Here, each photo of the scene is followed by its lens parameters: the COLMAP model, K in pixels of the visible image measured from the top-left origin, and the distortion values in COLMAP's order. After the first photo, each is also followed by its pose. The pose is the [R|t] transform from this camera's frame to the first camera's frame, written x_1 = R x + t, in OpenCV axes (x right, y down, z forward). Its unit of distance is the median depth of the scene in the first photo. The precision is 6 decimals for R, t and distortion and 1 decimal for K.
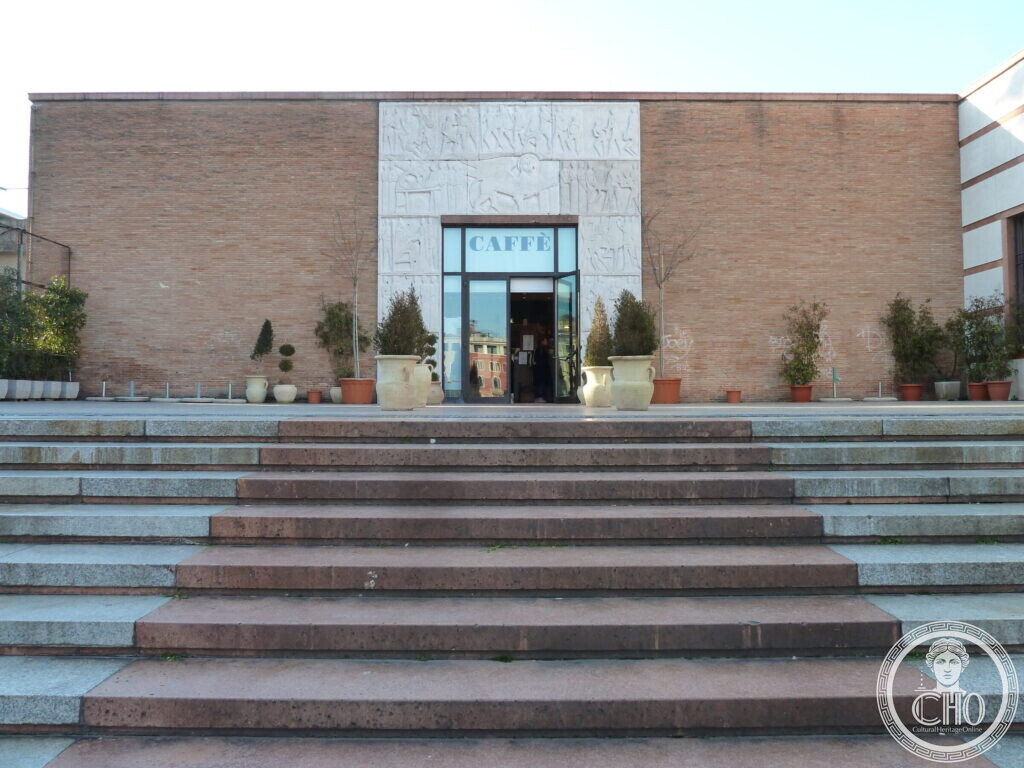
lens RADIAL K [[749.8, 0, 512.0], [0, 749.8, 384.0], [0, 0, 1]] dist [-0.092892, 0.221188]
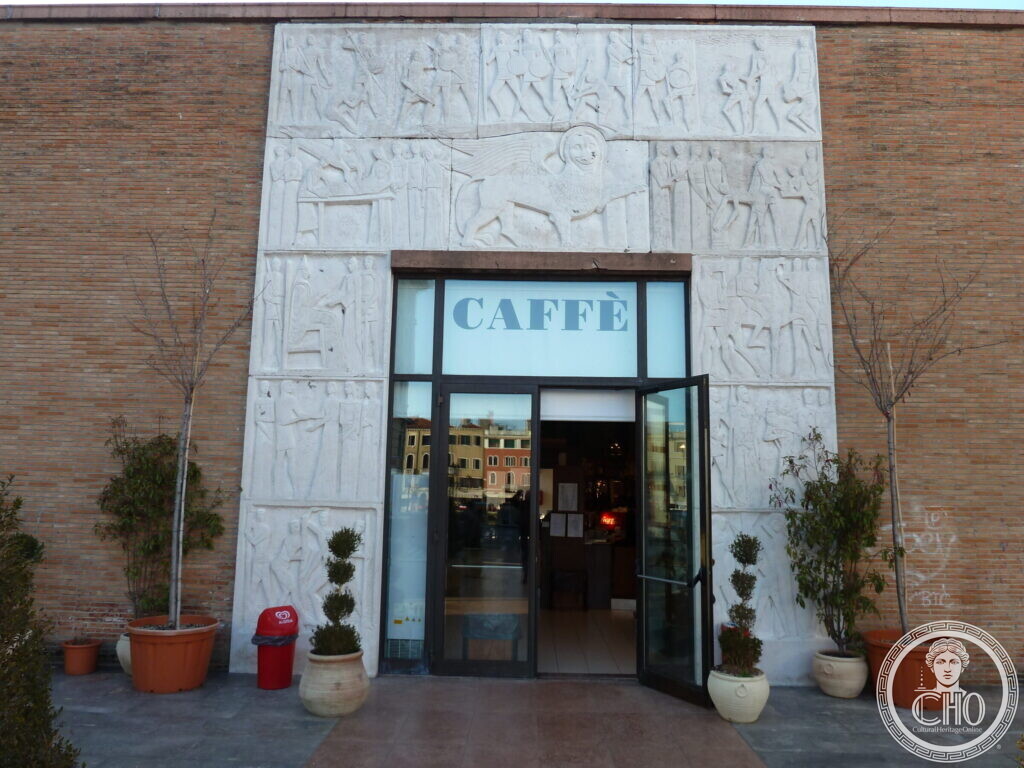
lens RADIAL K [[749.8, 0, 512.0], [0, 749.8, 384.0], [0, 0, 1]] dist [-0.092892, 0.221188]
pose [[0.999569, 0.015345, -0.025039, -0.008148], [-0.018241, 0.992620, -0.119885, -0.090097], [0.023015, 0.120290, 0.992472, 0.550686]]
